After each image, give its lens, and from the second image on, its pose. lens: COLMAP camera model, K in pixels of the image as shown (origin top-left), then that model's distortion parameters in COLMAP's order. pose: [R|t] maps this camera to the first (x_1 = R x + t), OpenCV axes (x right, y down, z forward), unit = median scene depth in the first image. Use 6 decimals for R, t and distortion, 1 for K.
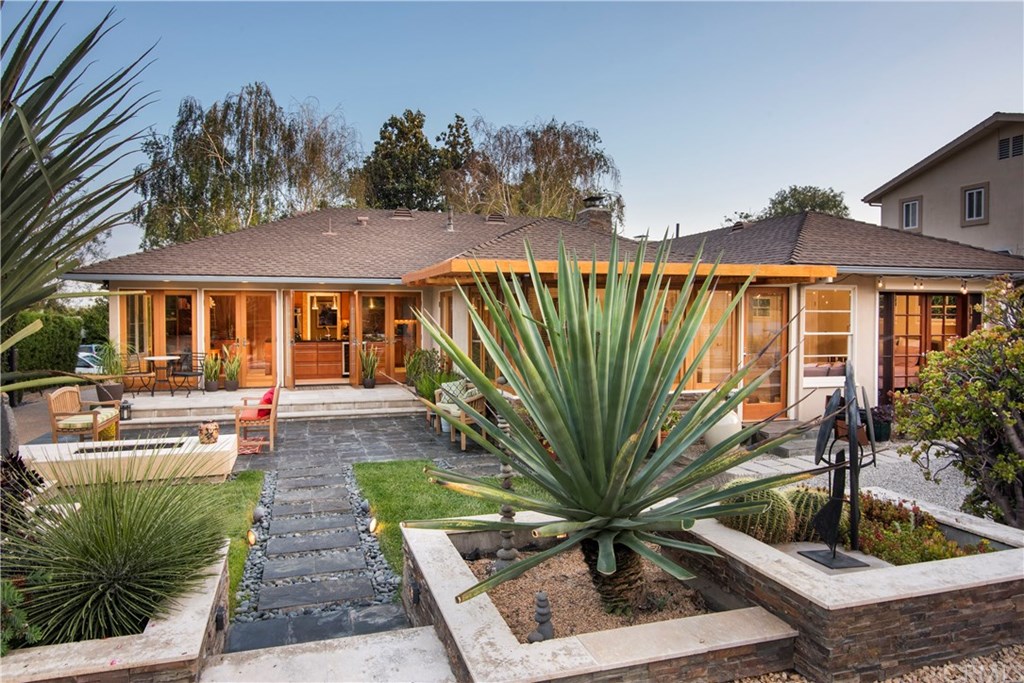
lens RADIAL K [[689.1, 0, 506.7], [0, 689.1, 346.0], [0, 0, 1]] dist [-0.004500, 0.008433]
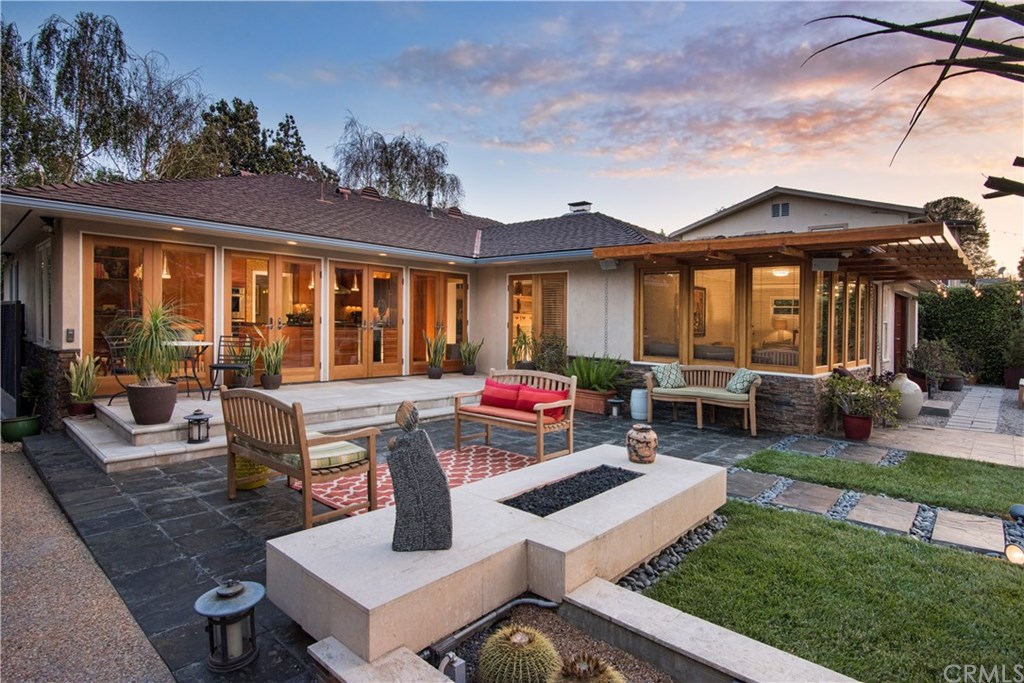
lens RADIAL K [[523.0, 0, 521.6], [0, 523.0, 337.3], [0, 0, 1]] dist [-0.011437, 0.000834]
pose [[0.841871, 0.004735, 0.539659, -0.410608], [0.003062, 0.999903, -0.013551, 0.015833], [-0.539671, 0.013061, 0.841775, 0.333782]]
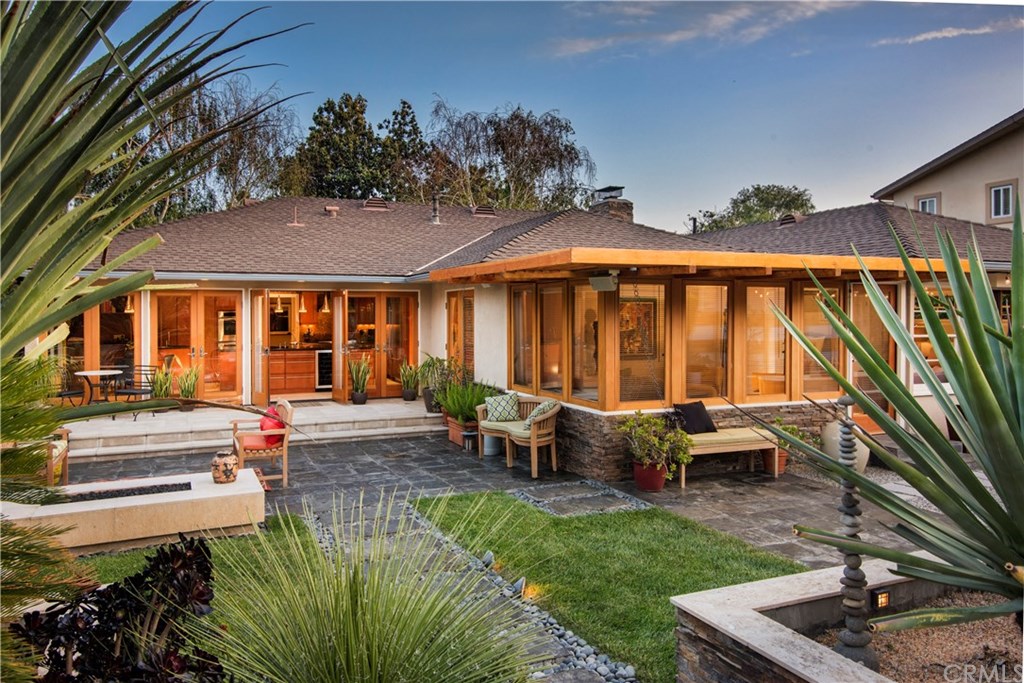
lens RADIAL K [[731.6, 0, 532.1], [0, 731.6, 318.8], [0, 0, 1]] dist [0.011299, -0.000338]
pose [[0.989822, -0.005582, 0.142204, -0.100928], [0.012049, 0.998930, -0.044652, -0.001139], [-0.141803, 0.045911, 0.988830, 0.059371]]
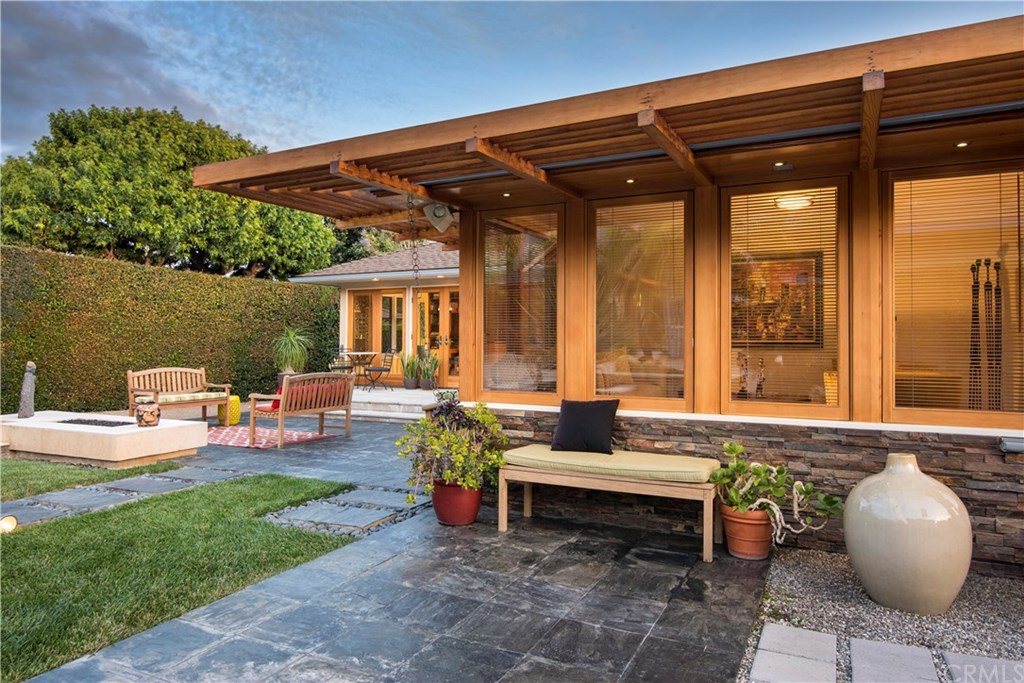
lens RADIAL K [[662.0, 0, 515.6], [0, 662.0, 339.3], [0, 0, 1]] dist [-0.003477, -0.002436]
pose [[0.734310, -0.007657, -0.678771, 0.276273], [-0.025369, 0.998928, -0.038714, 0.023347], [0.678340, 0.045648, 0.733329, 0.345701]]
